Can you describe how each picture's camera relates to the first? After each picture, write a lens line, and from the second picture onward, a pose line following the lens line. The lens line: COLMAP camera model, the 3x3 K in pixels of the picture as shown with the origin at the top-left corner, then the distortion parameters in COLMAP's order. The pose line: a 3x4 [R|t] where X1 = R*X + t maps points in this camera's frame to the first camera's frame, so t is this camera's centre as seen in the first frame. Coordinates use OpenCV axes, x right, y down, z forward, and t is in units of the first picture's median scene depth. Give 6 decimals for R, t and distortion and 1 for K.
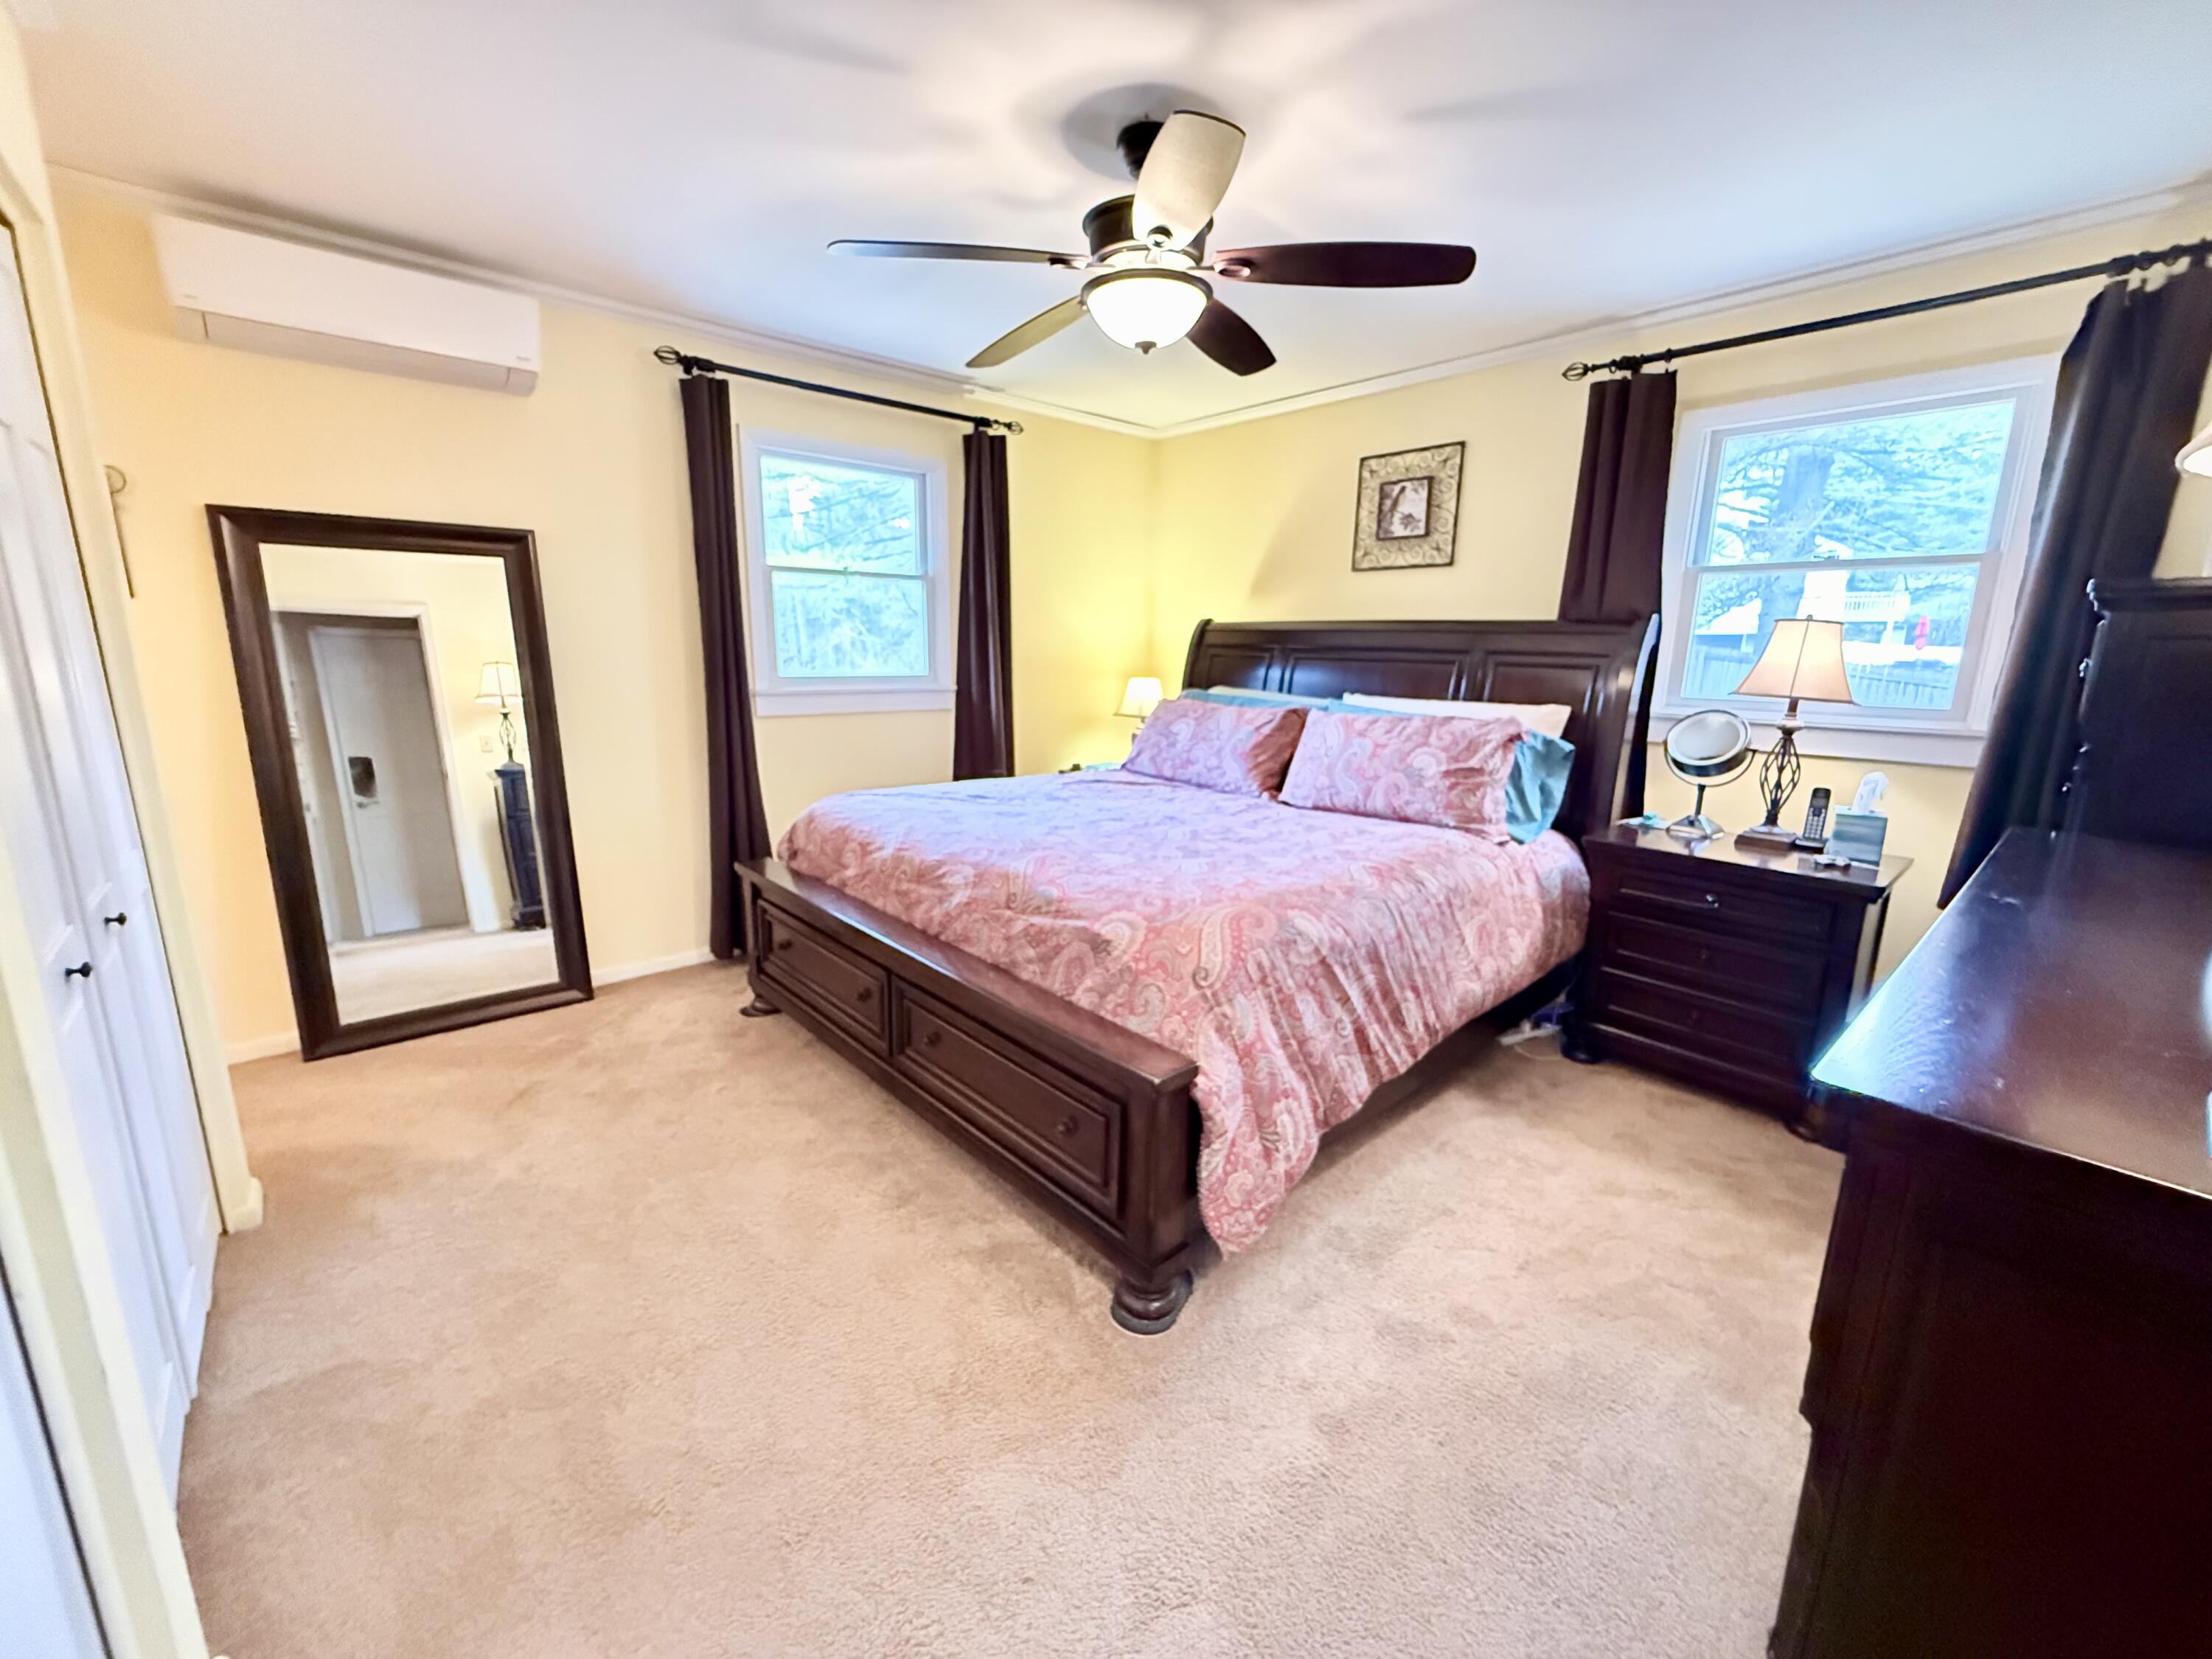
lens RADIAL K [[880.0, 0, 1103.0], [0, 880.0, 826.8], [0, 0, 1]] dist [0.001407, 0.000052]
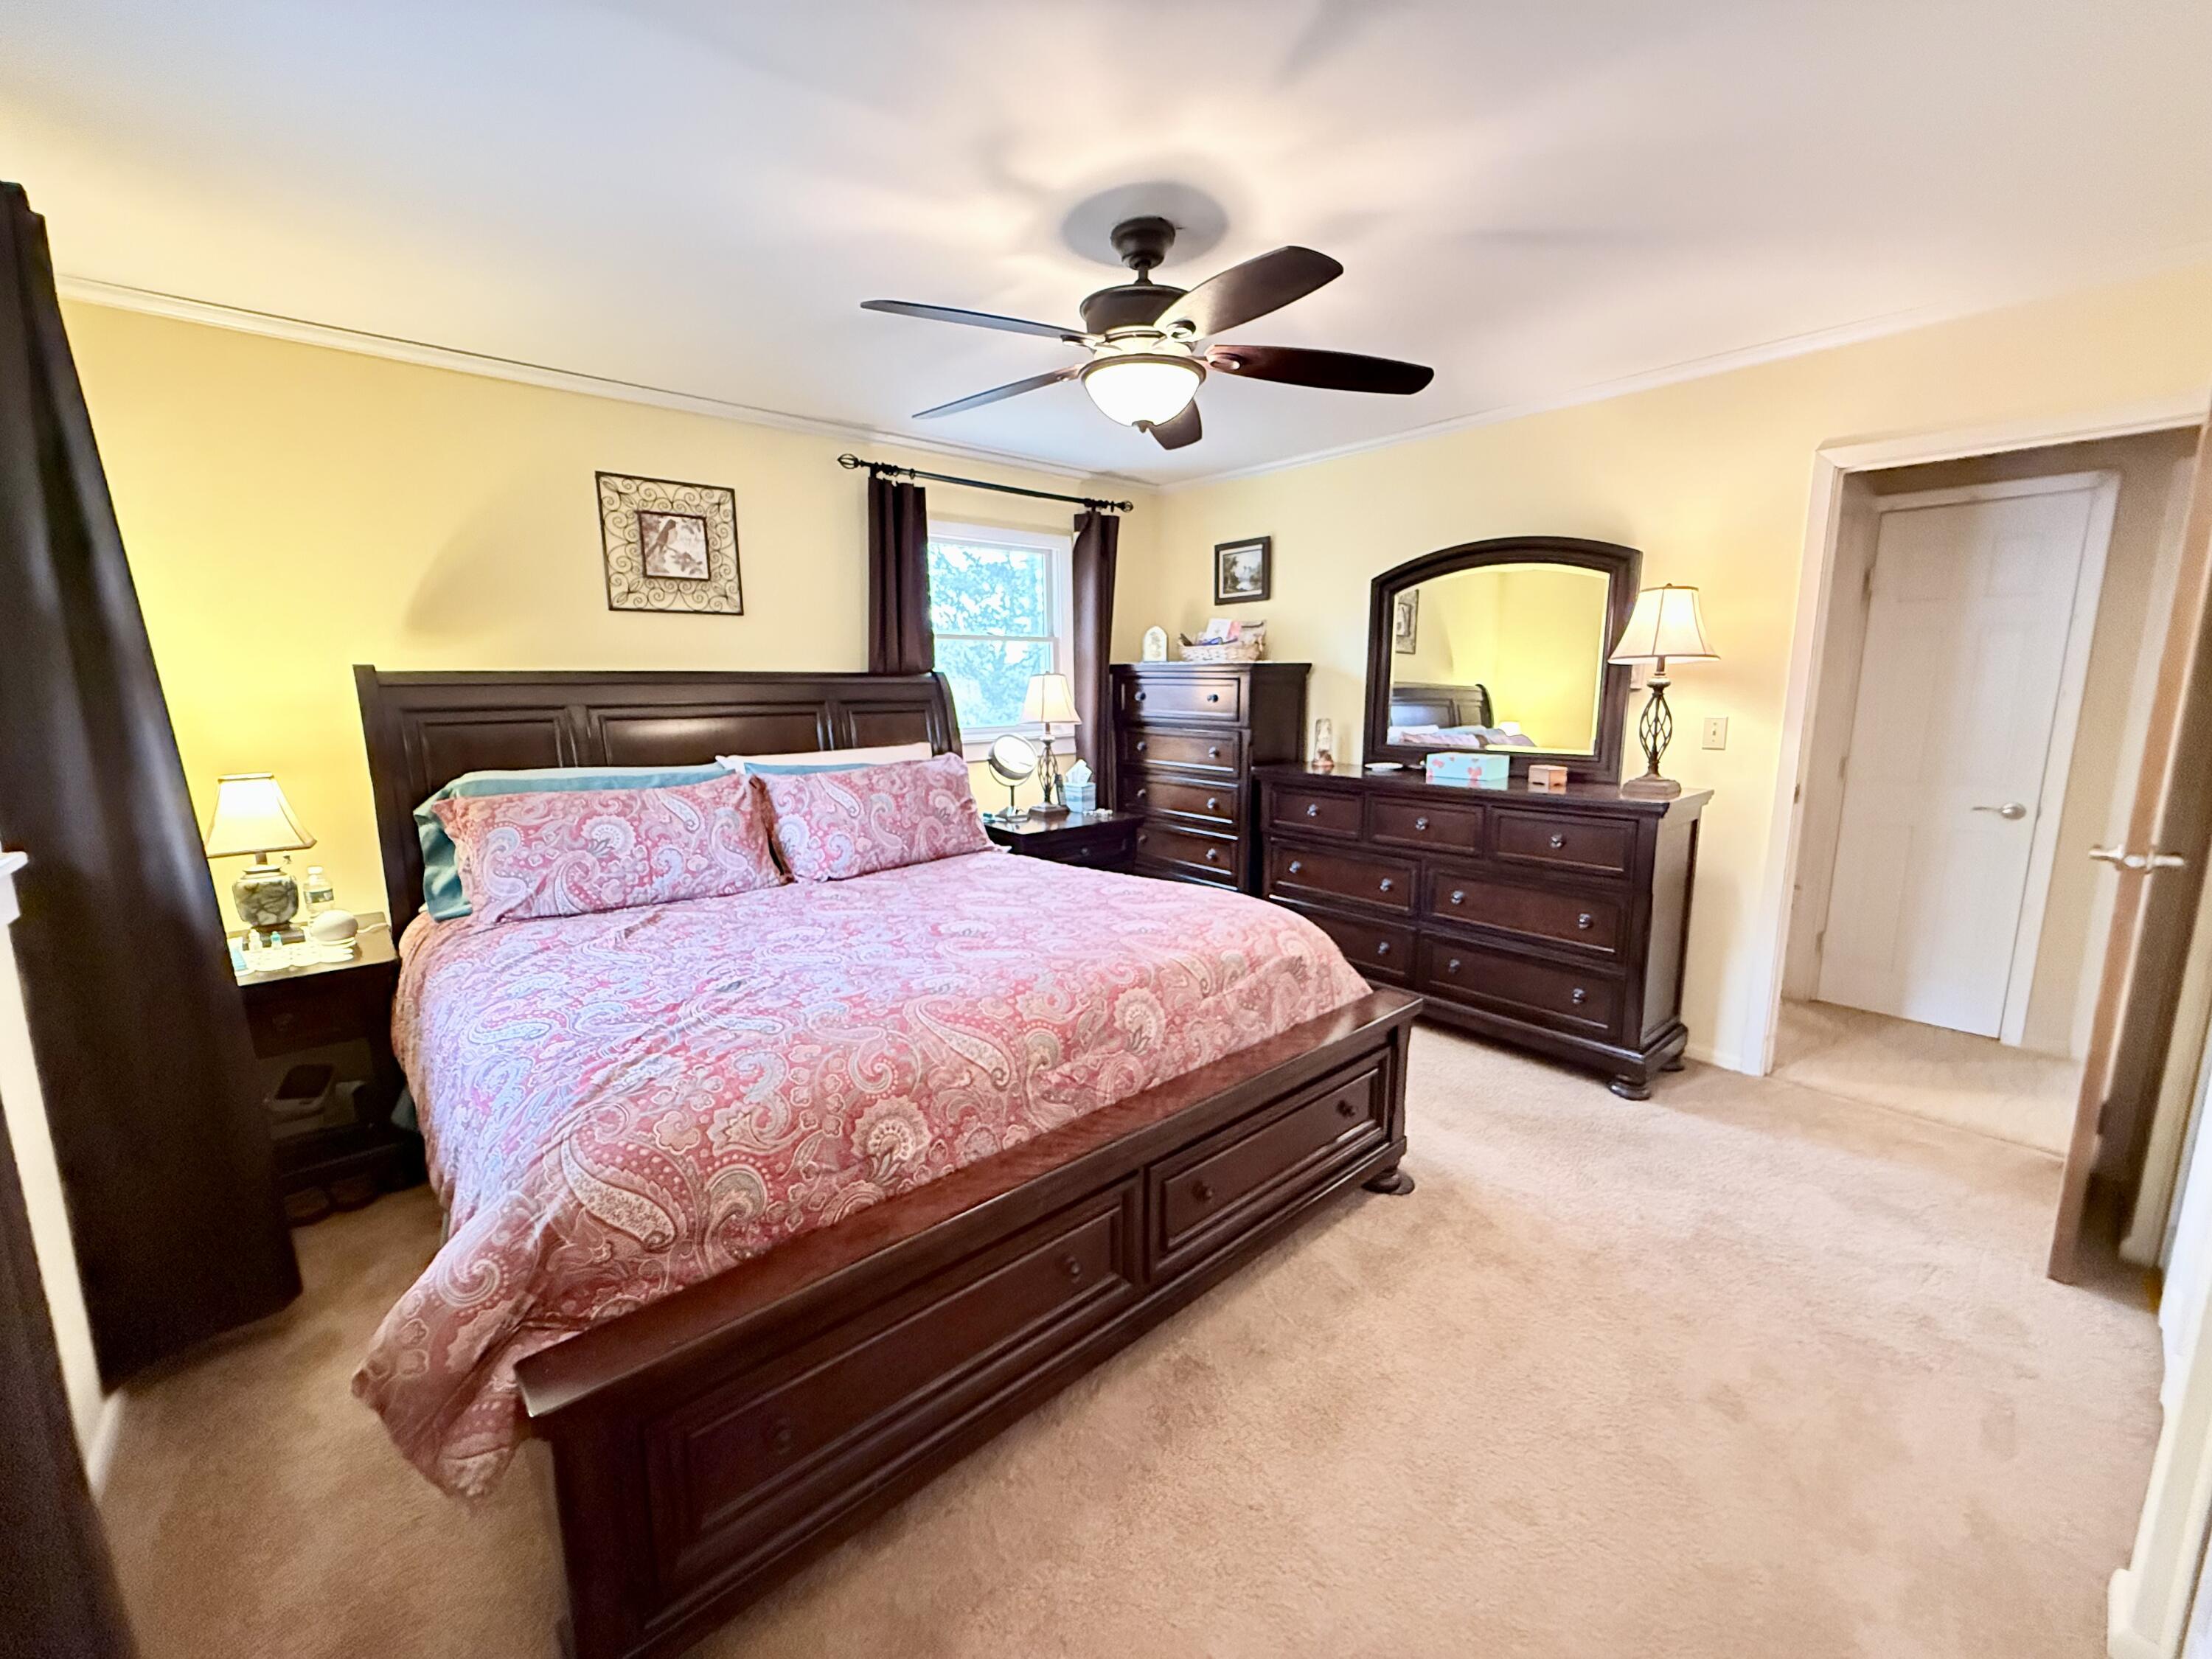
lens RADIAL K [[880.0, 0, 1102.8], [0, 880.0, 825.7], [0, 0, 1]] dist [0.001407, 0.000052]
pose [[0.016709, -0.180362, 0.983458, -0.659333], [0.214480, 0.961346, 0.172663, -0.175336], [-0.976585, 0.208048, 0.054747, 0.680984]]
